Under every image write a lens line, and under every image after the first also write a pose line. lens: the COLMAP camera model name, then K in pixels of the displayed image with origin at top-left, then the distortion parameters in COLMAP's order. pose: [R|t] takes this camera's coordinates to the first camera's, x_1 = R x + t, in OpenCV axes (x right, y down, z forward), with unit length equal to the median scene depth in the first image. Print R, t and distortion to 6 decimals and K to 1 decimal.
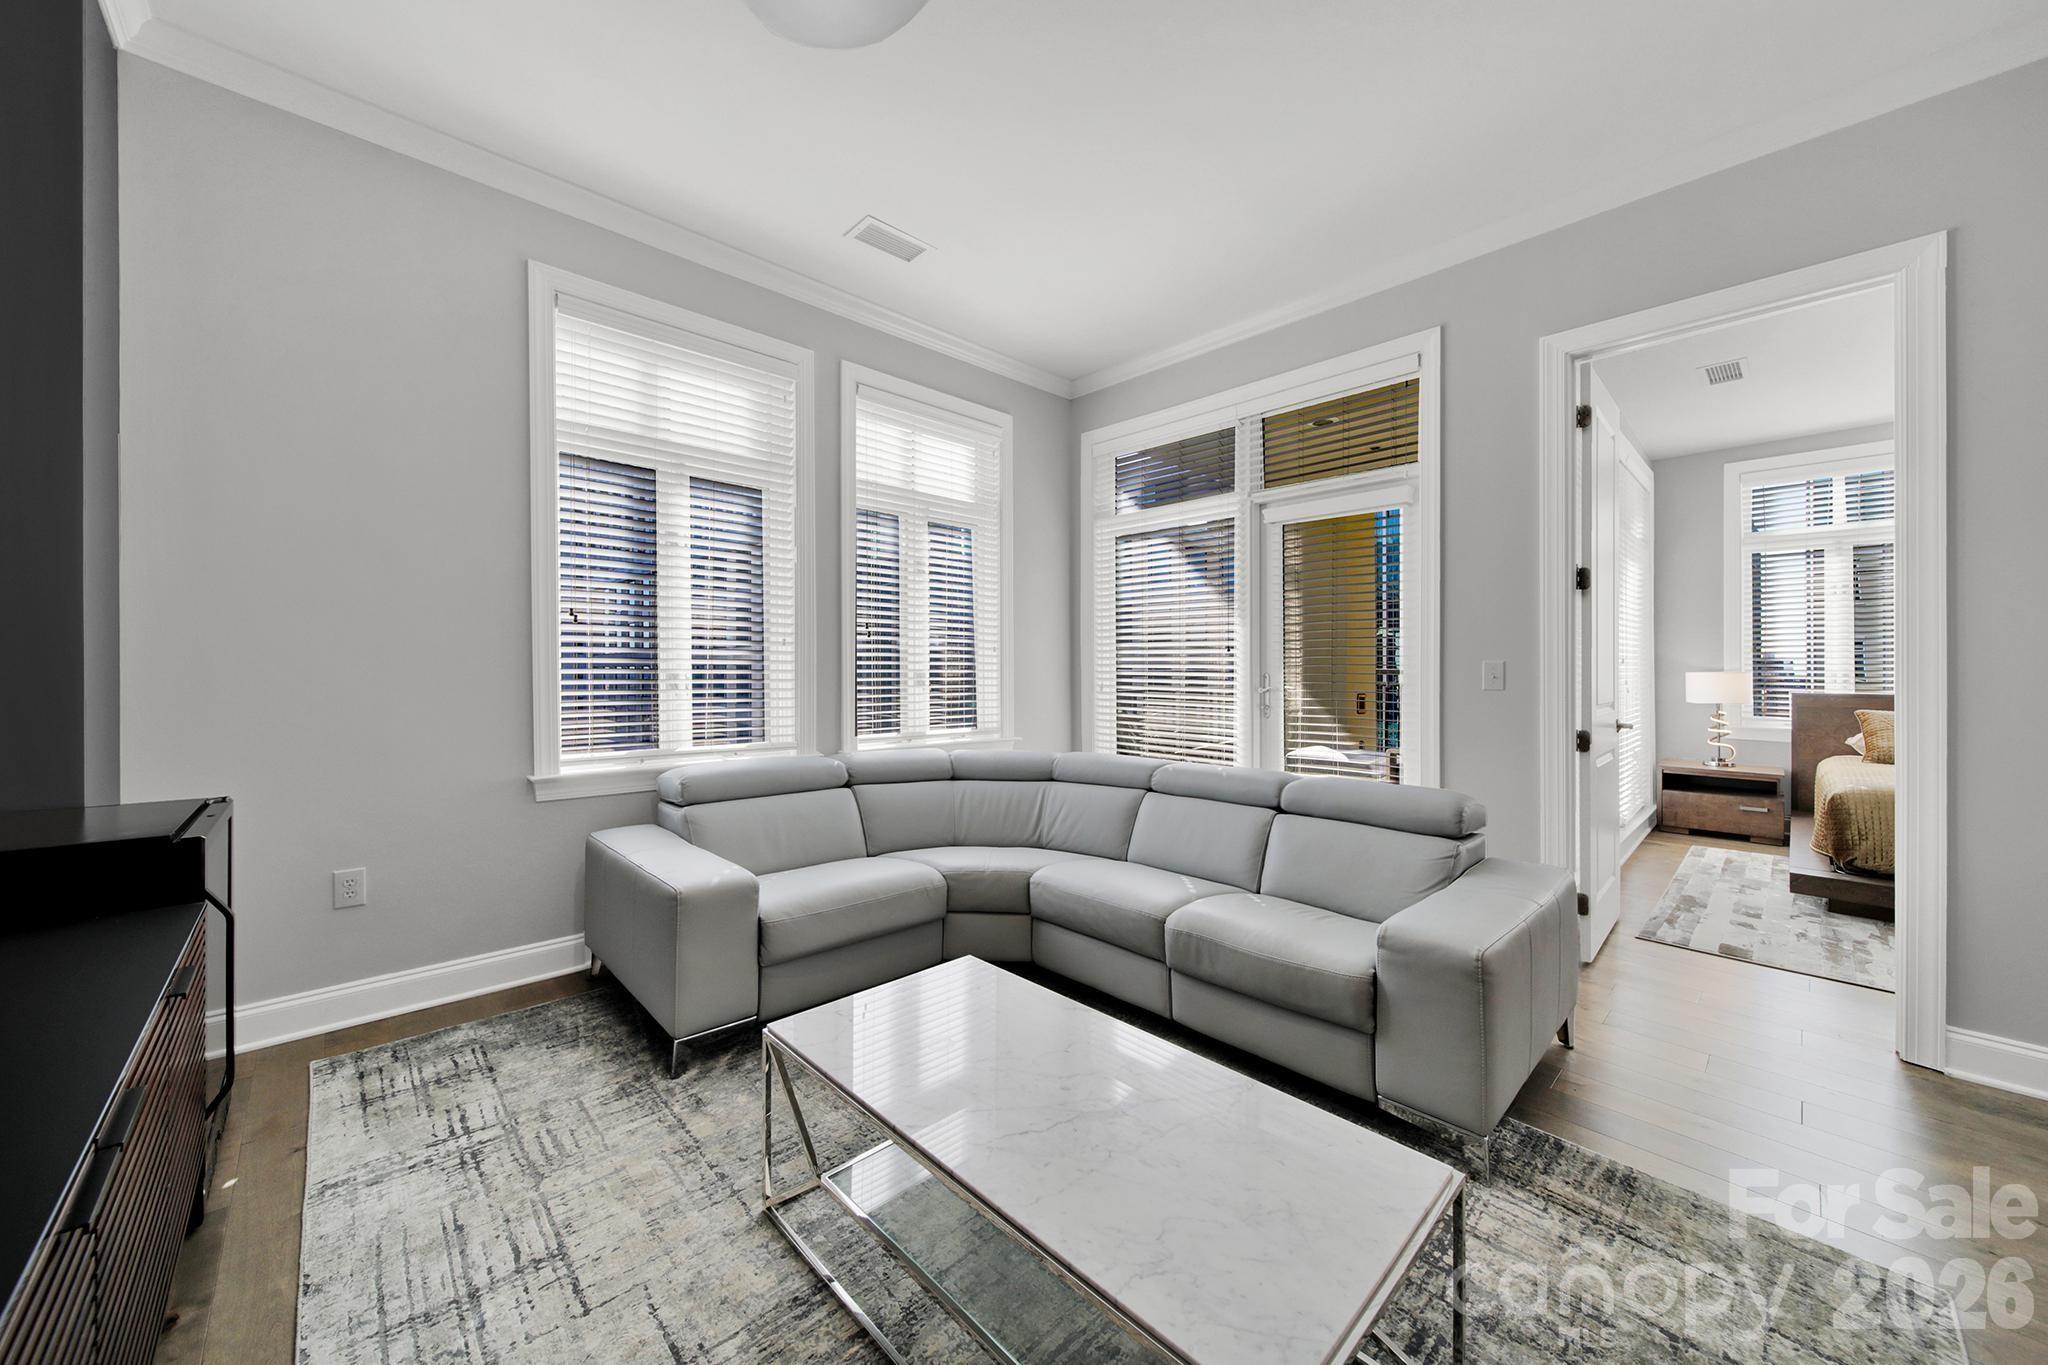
lens RADIAL K [[738.2, 0, 1032.8], [0, 738.2, 669.3], [0, 0, 1]] dist [0.002713, -0.001989]
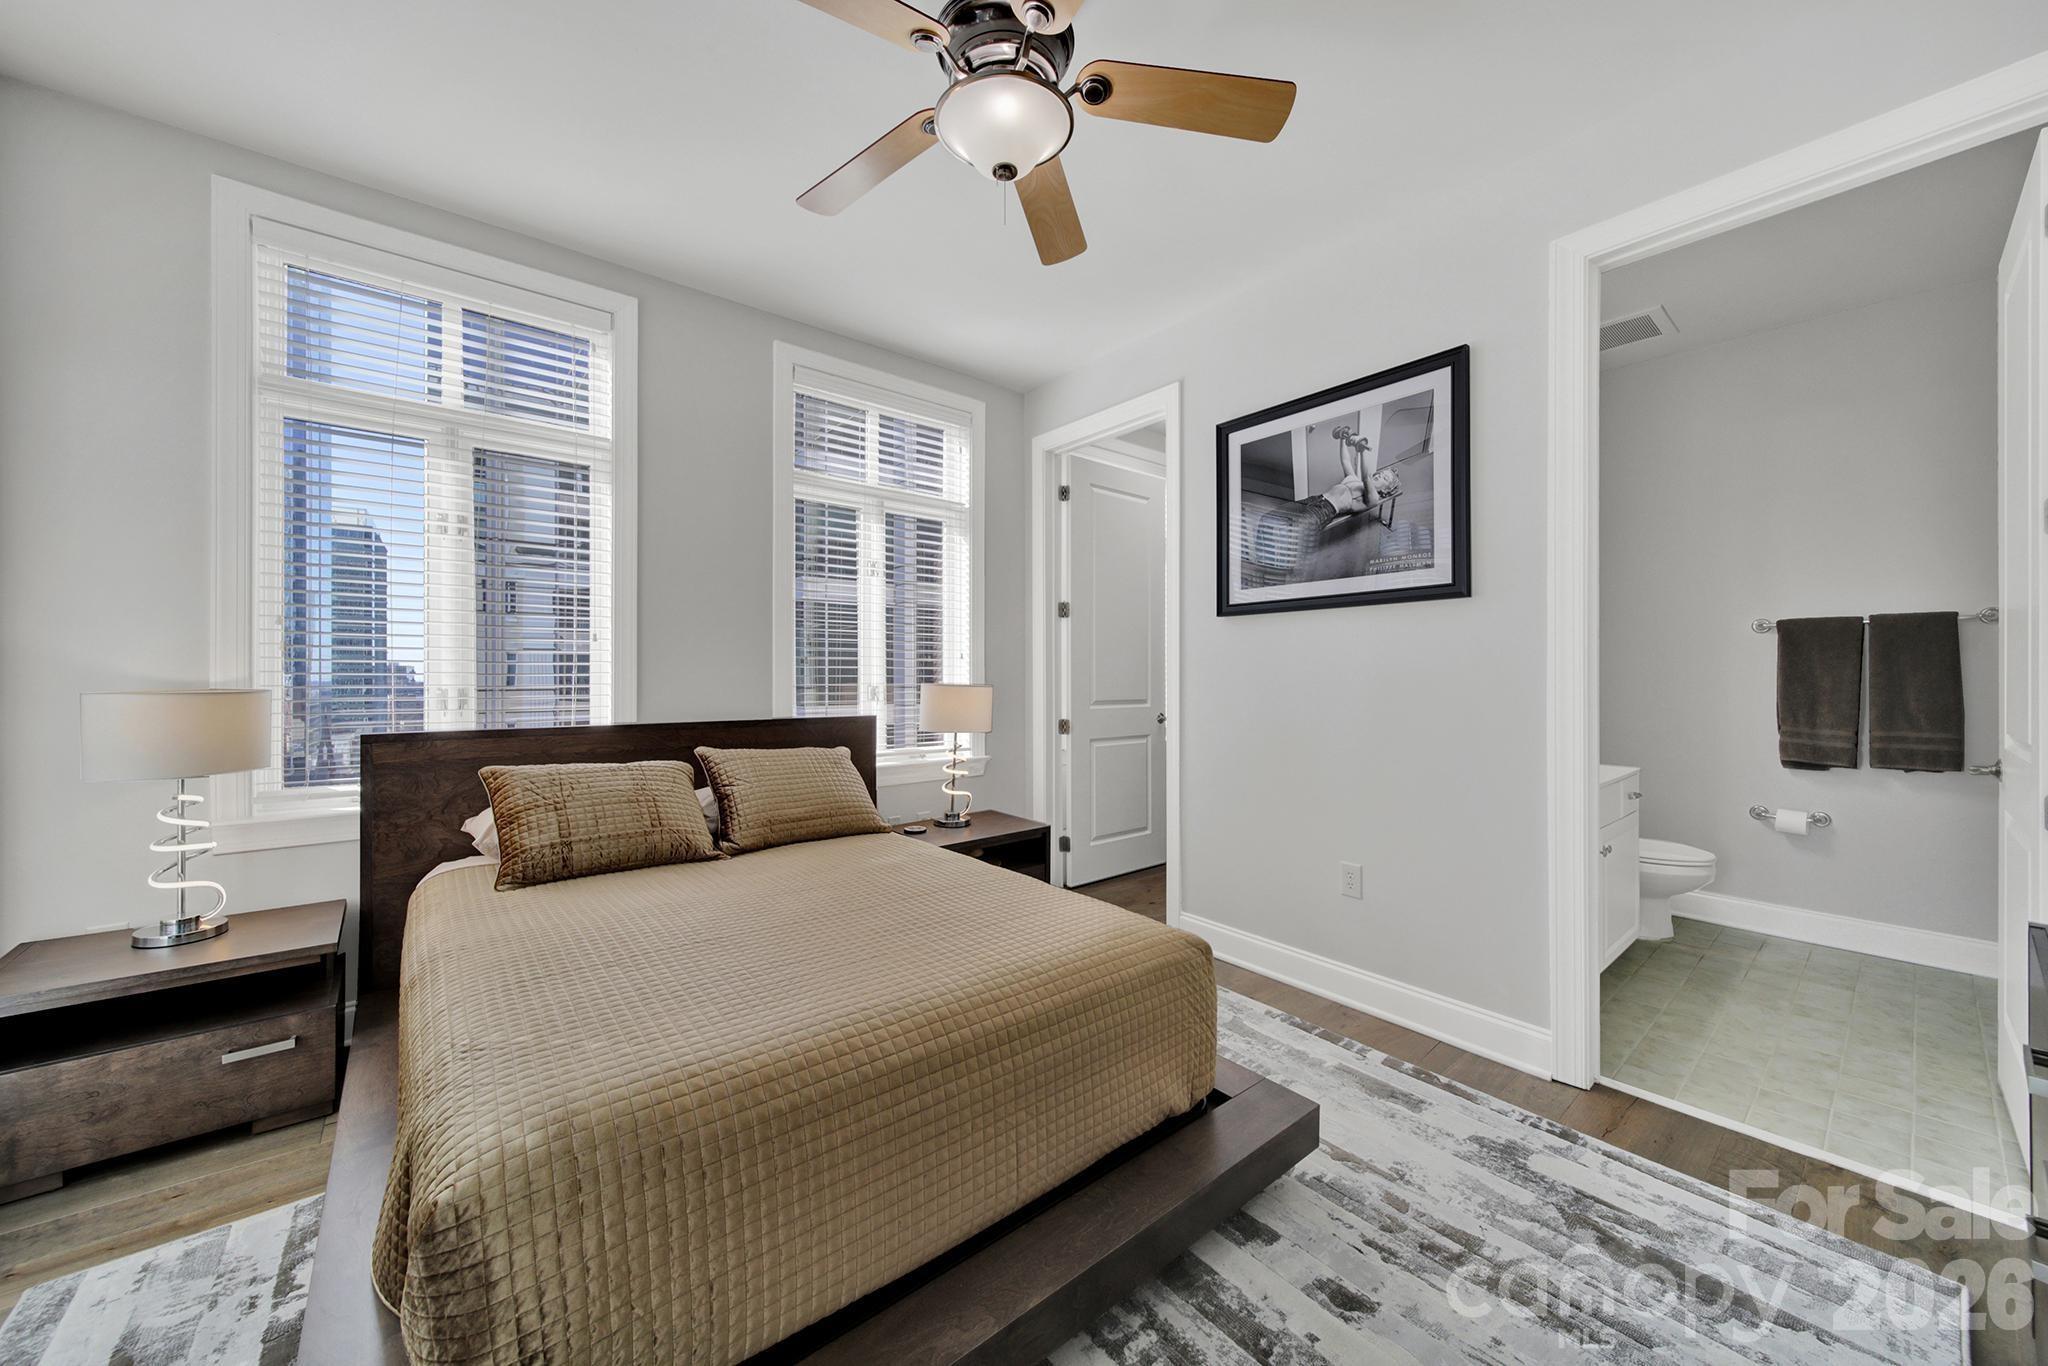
lens RADIAL K [[738.2, 0, 1015.0], [0, 738.2, 667.5], [0, 0, 1]] dist [0.002713, -0.001989]
pose [[0.084291, 0.007466, 0.996413, 0.933220], [-0.006942, 0.999952, -0.006905, -0.014150], [-0.996417, -0.006335, 0.084339, 0.863803]]
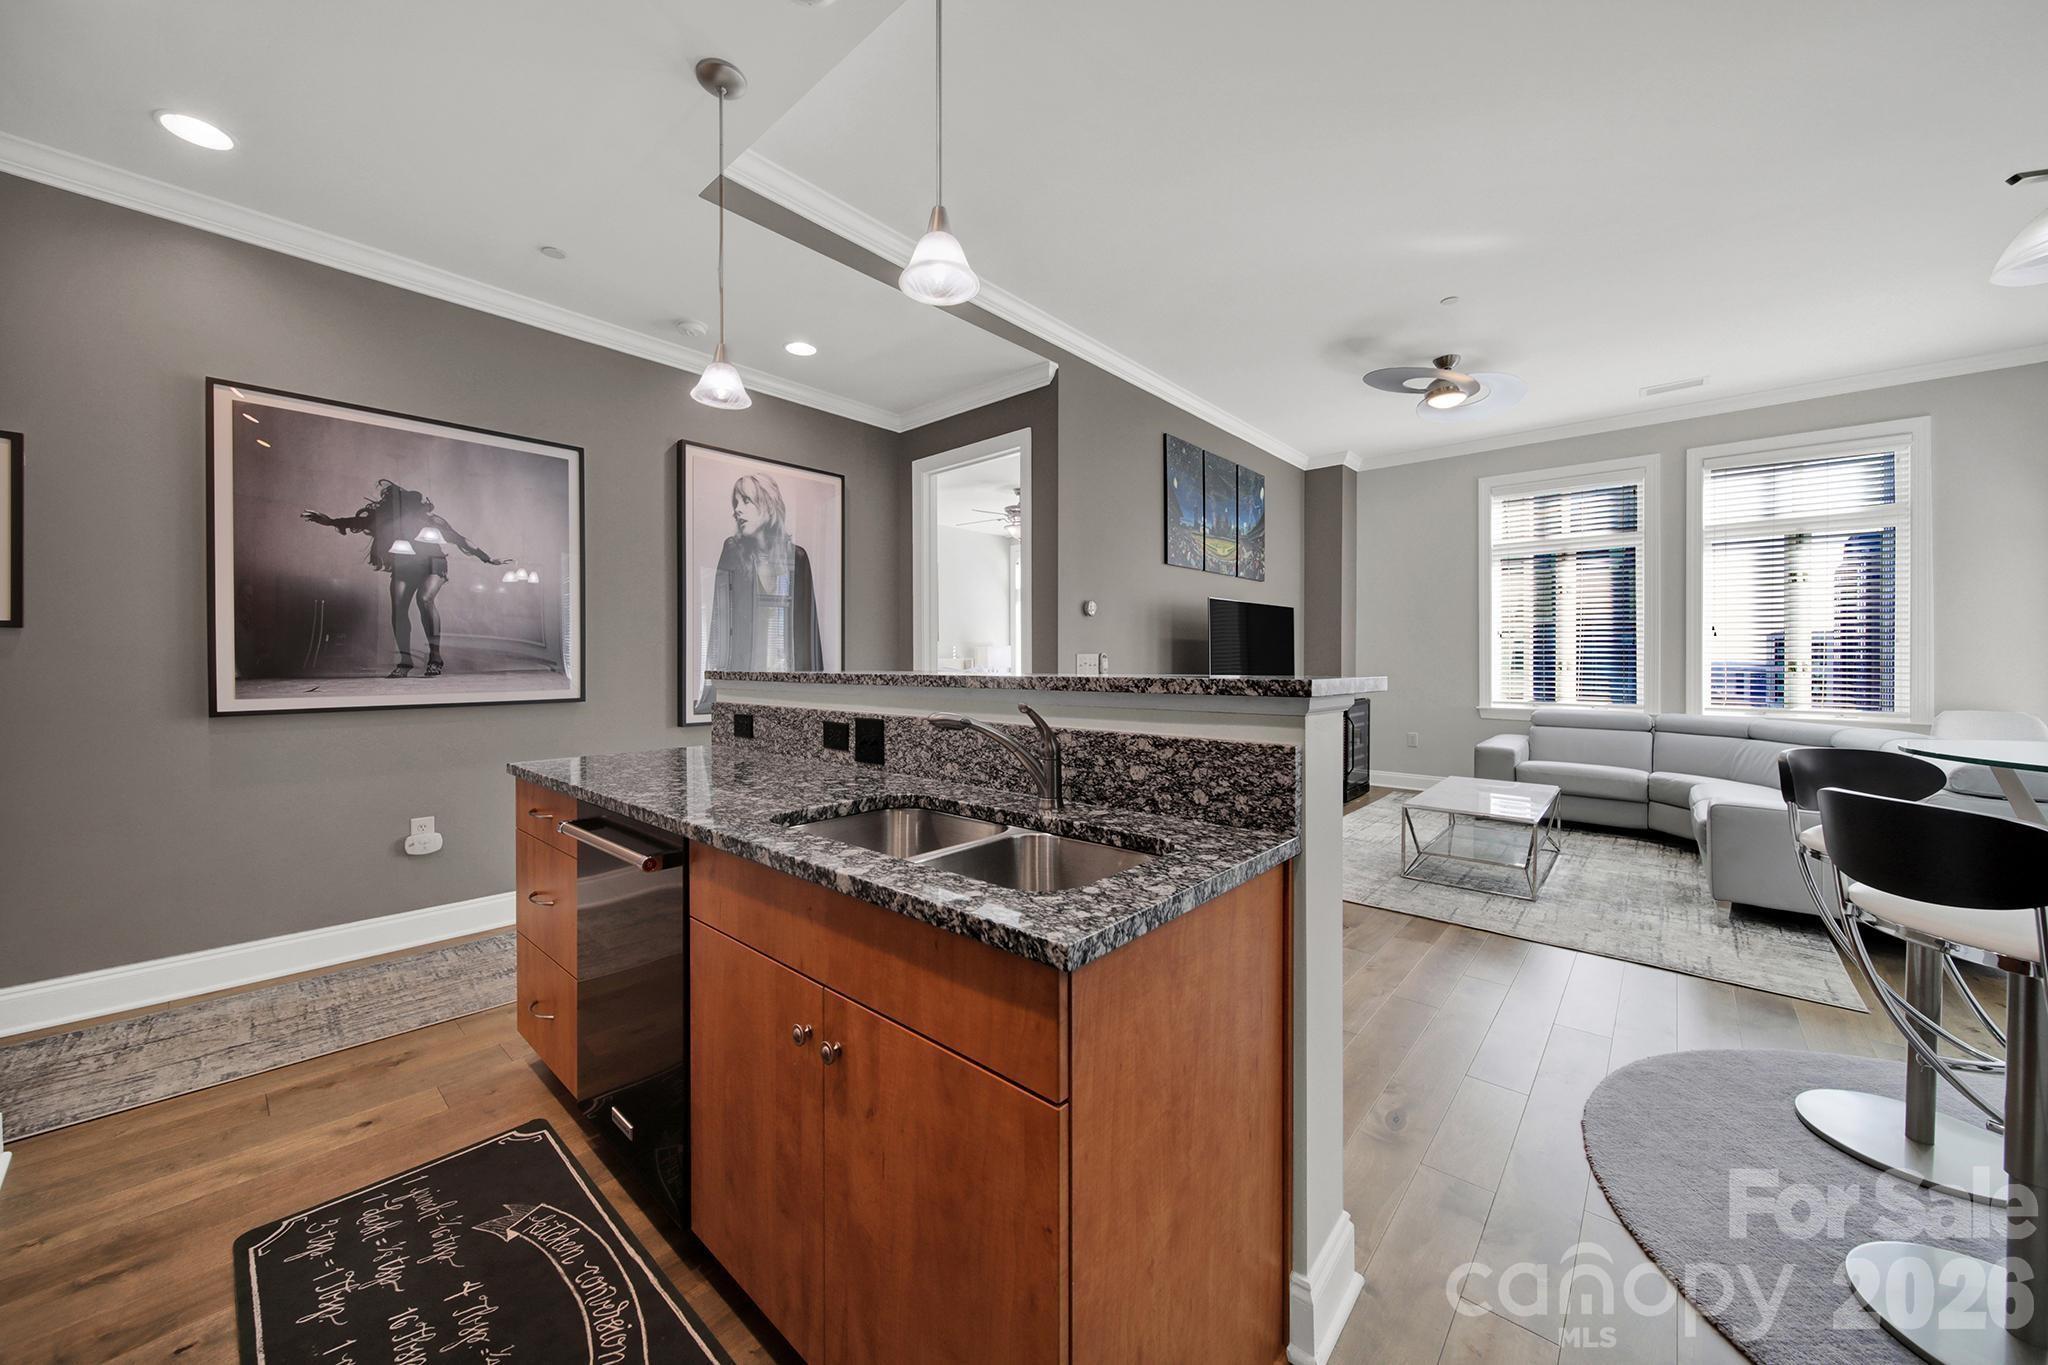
lens RADIAL K [[738.2, 0, 1012.9], [0, 738.2, 677.9], [0, 0, 1]] dist [0.002713, -0.001989]
pose [[0.083019, 0.024475, -0.996247, 1.113161], [0.007405, 0.999656, 0.025176, -0.007648], [0.996520, -0.009467, 0.082810, -0.469108]]
